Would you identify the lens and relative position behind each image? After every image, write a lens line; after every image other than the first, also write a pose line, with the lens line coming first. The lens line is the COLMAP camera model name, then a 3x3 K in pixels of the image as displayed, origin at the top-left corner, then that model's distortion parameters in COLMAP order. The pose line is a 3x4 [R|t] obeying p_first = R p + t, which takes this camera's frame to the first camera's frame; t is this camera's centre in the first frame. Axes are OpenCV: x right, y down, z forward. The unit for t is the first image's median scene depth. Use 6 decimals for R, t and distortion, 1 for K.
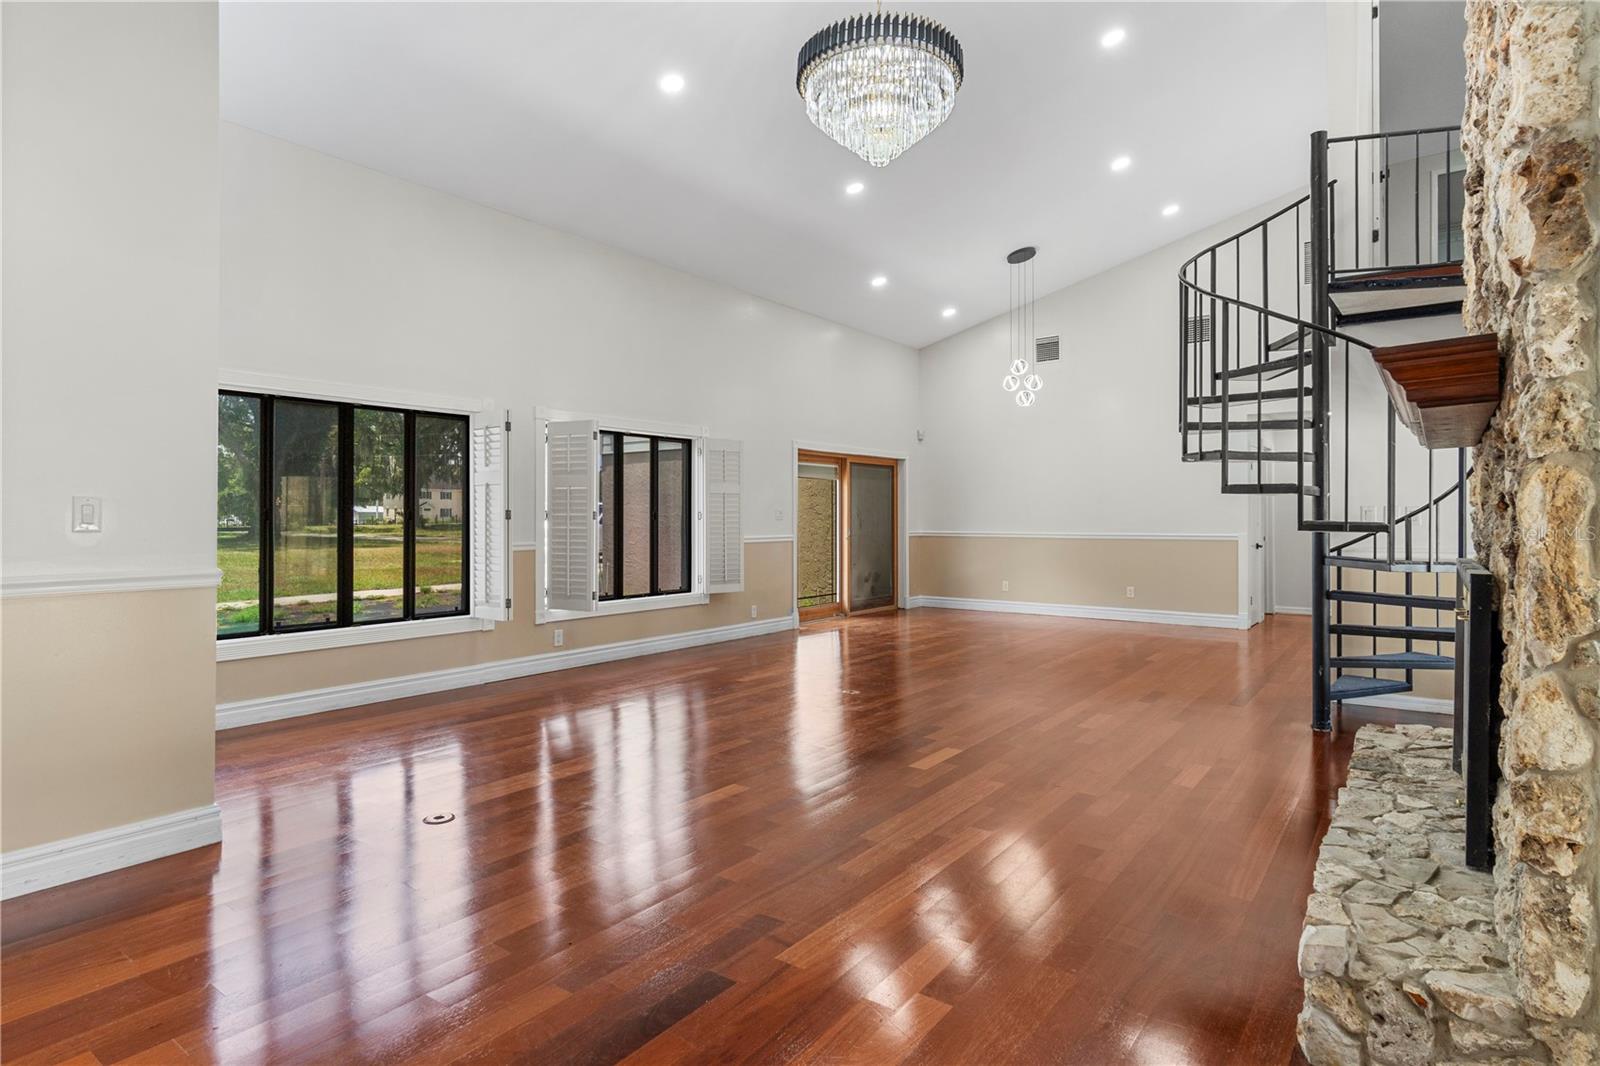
lens RADIAL K [[822.3, 0, 799.0], [0, 822.3, 517.6], [0, 0, 1]] dist [-0.024837, 0.000044]
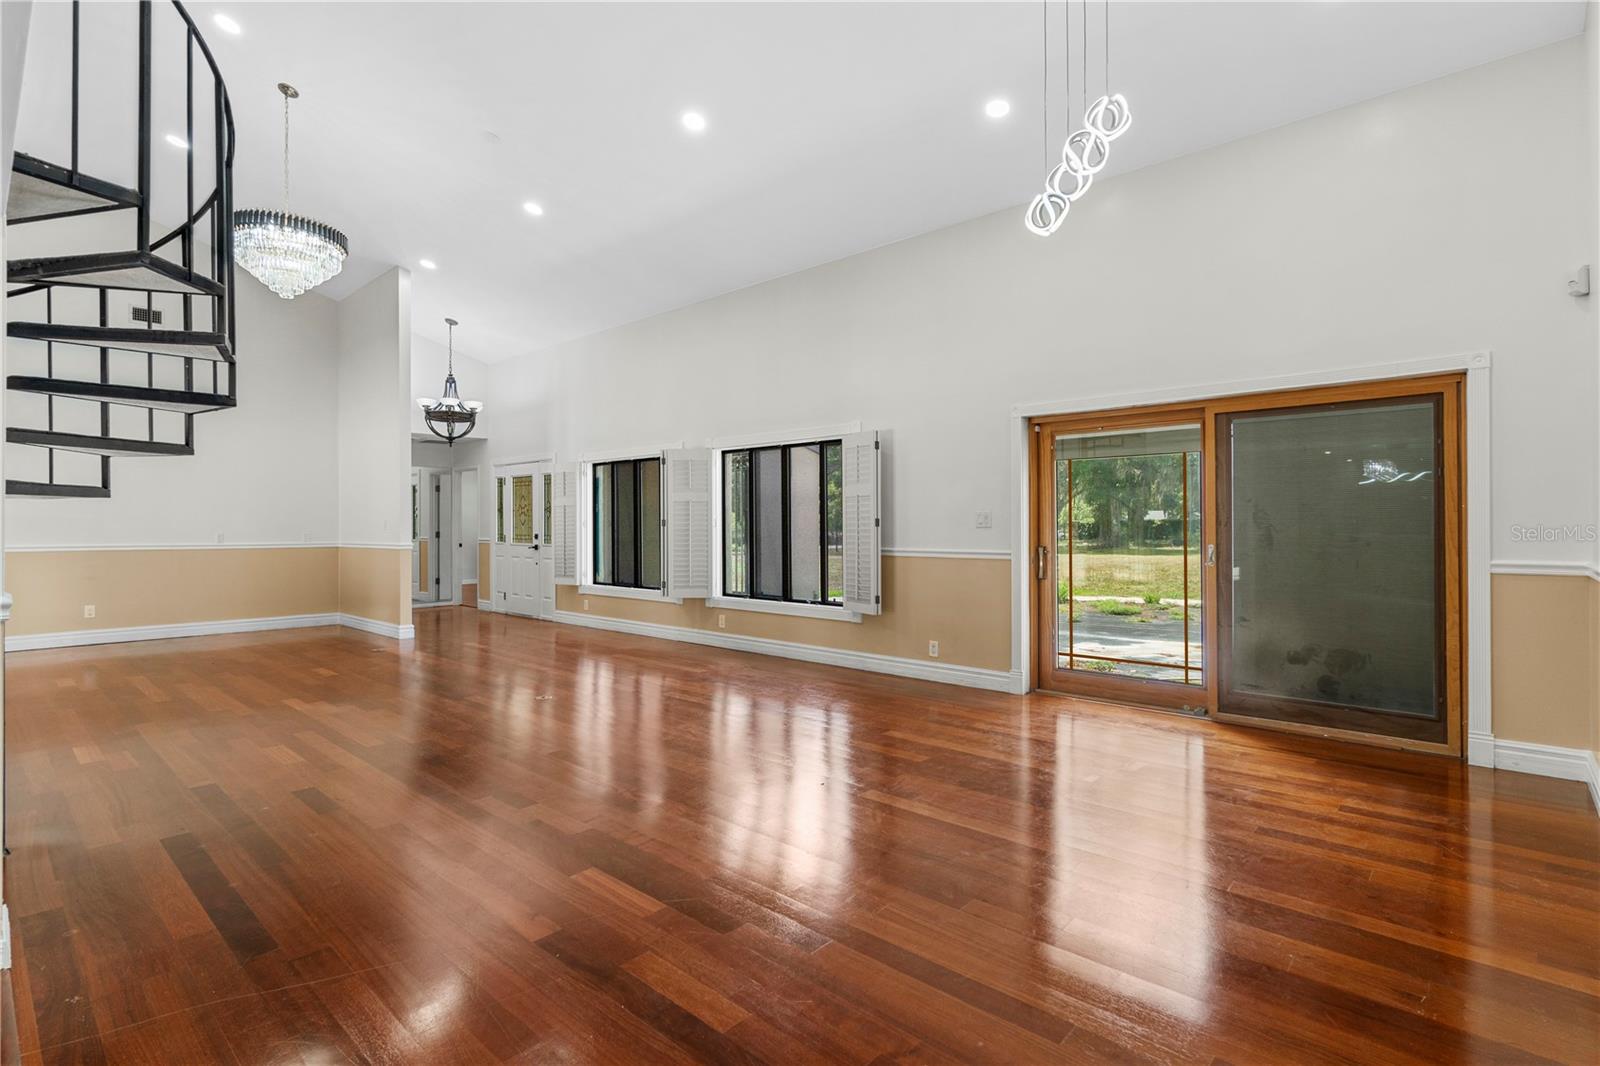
lens RADIAL K [[736.7, 0, 800.9], [0, 736.7, 522.1], [0, 0, 1]] dist [-0.003985, -0.001037]
pose [[-0.051562, -0.003428, -0.998664, 0.720473], [-0.000755, 0.999994, -0.003394, -0.001483], [0.998670, 0.000579, -0.051564, 1.028968]]
